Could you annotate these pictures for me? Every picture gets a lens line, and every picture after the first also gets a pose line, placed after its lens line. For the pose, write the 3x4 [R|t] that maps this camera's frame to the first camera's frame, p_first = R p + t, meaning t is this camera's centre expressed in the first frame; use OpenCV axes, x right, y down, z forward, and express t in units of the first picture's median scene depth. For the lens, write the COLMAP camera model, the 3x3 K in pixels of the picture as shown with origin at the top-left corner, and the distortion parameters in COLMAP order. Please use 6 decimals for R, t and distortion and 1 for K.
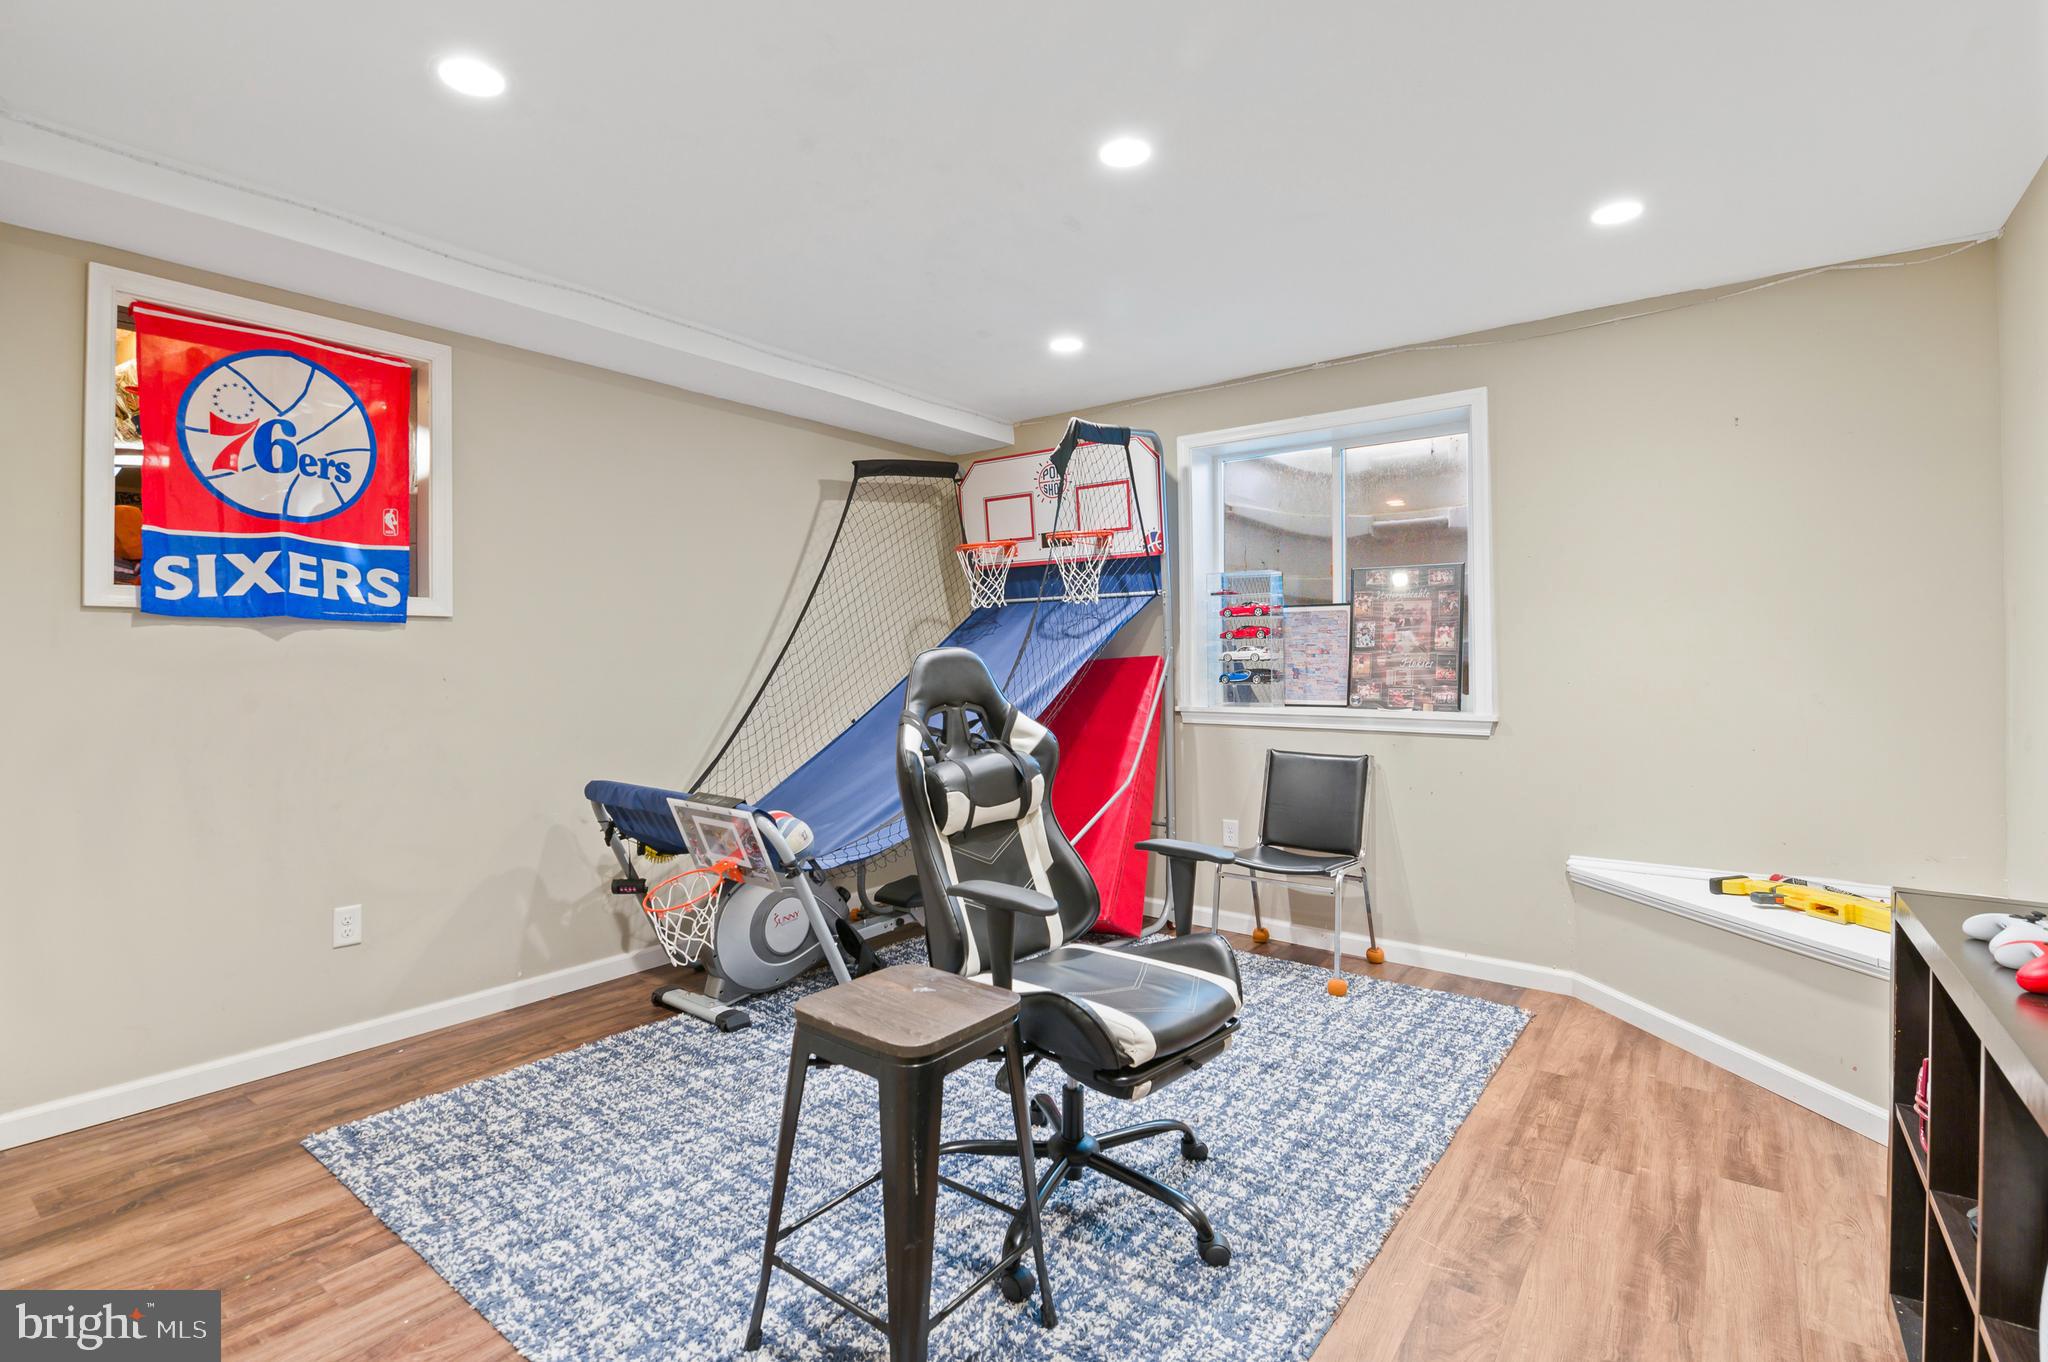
lens RADIAL K [[936.1, 0, 1039.1], [0, 936.1, 650.9], [0, 0, 1]] dist [0.002758, -0.000472]
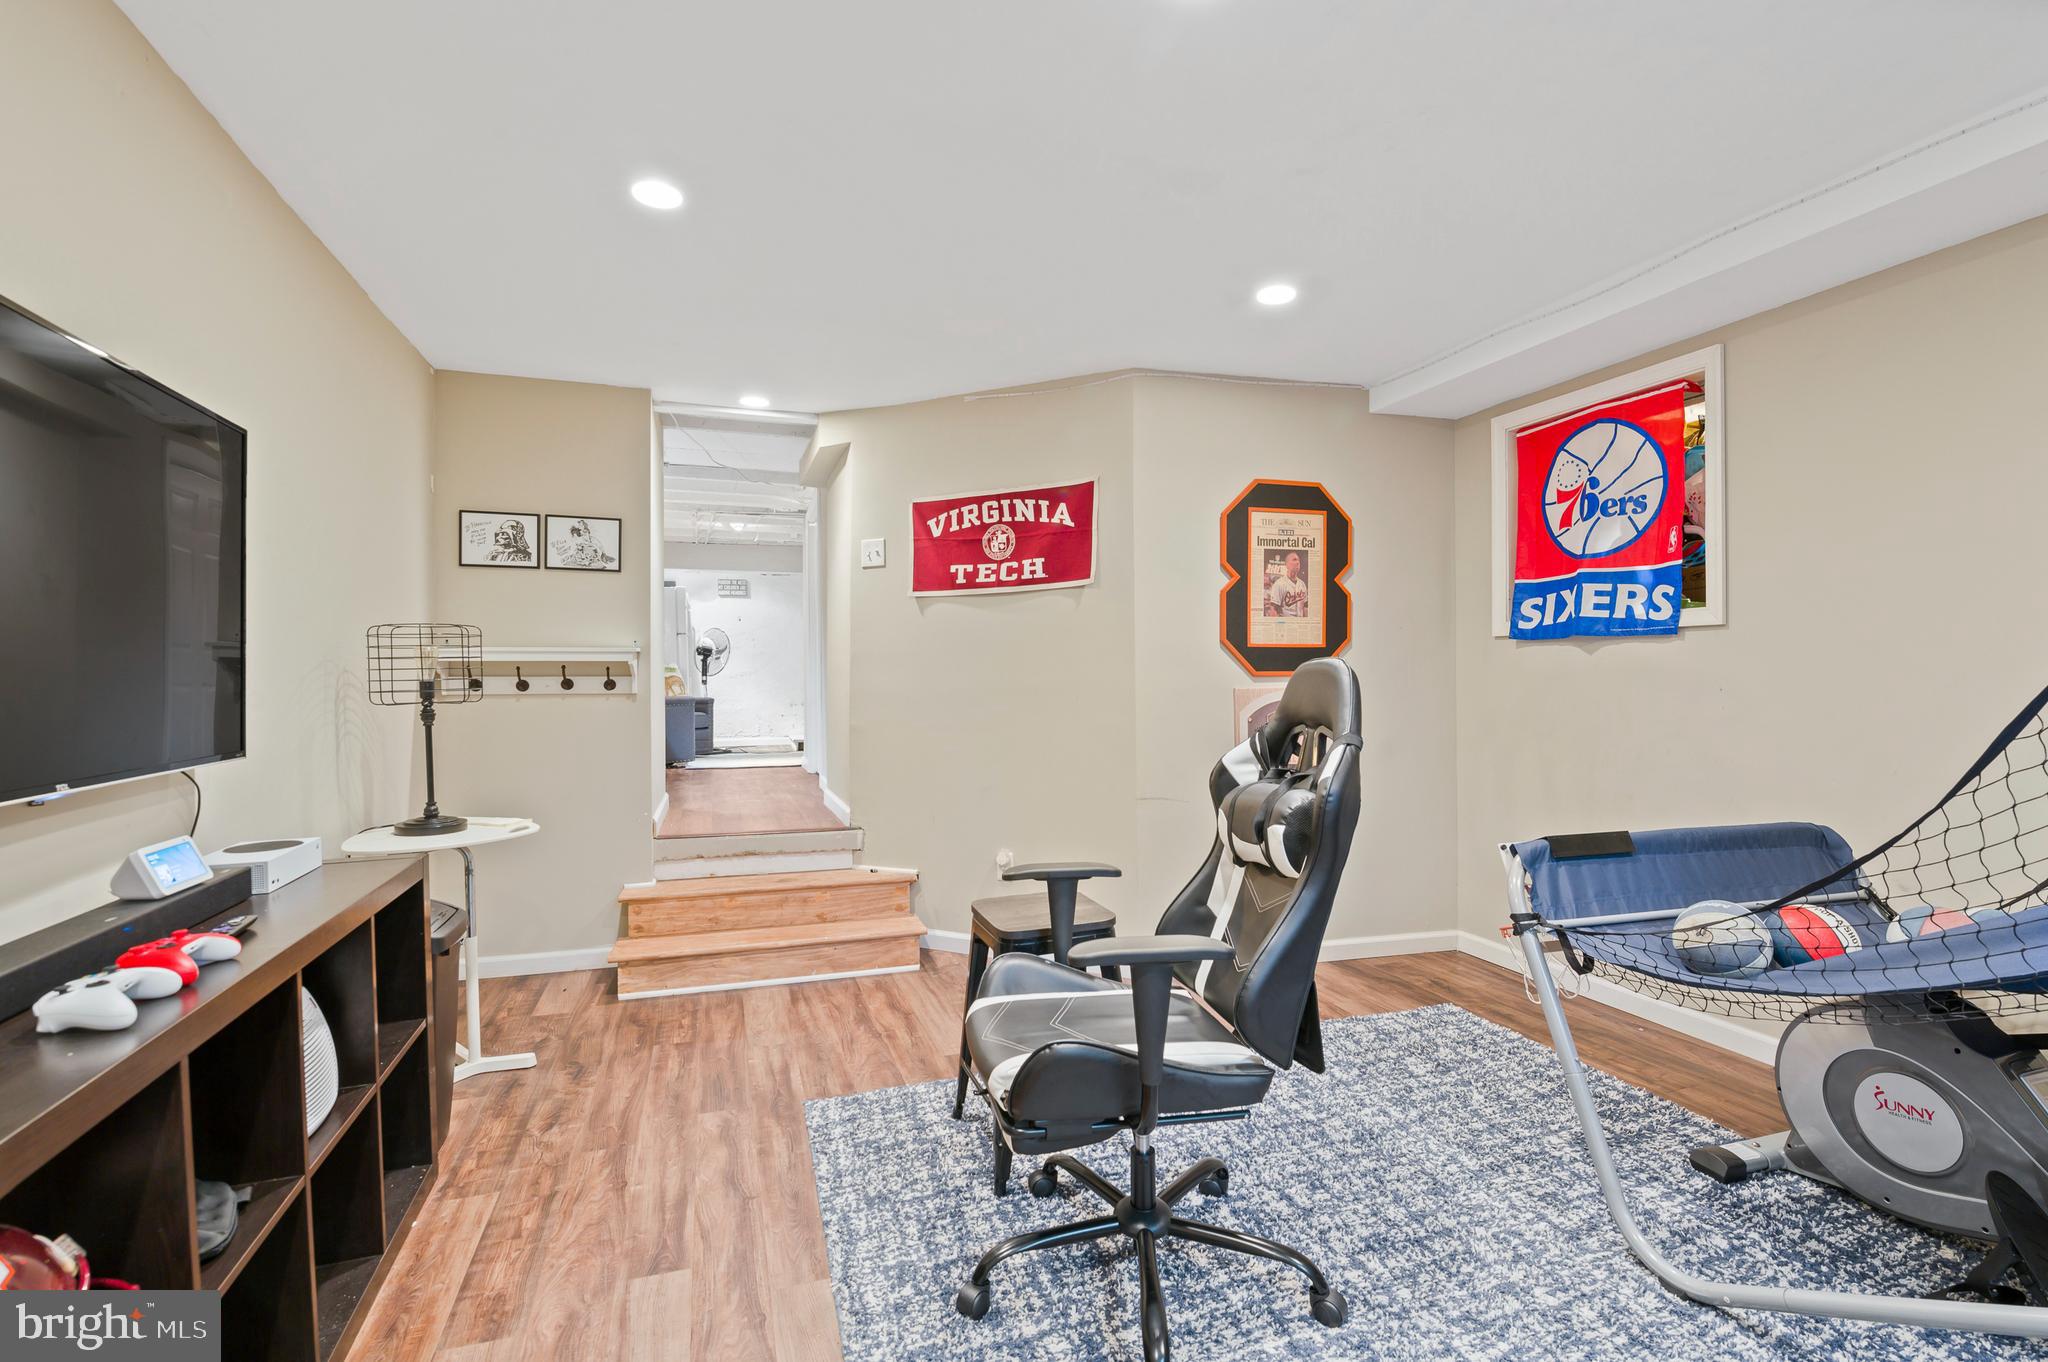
lens RADIAL K [[896.7, 0, 1026.4], [0, 896.7, 687.2], [0, 0, 1]] dist [-0.008249, -0.004766]
pose [[-0.550359, 0.017033, -0.834754, 0.585311], [0.012199, 0.999849, 0.012359, 0.008267], [0.834839, -0.003381, -0.550484, 1.003744]]
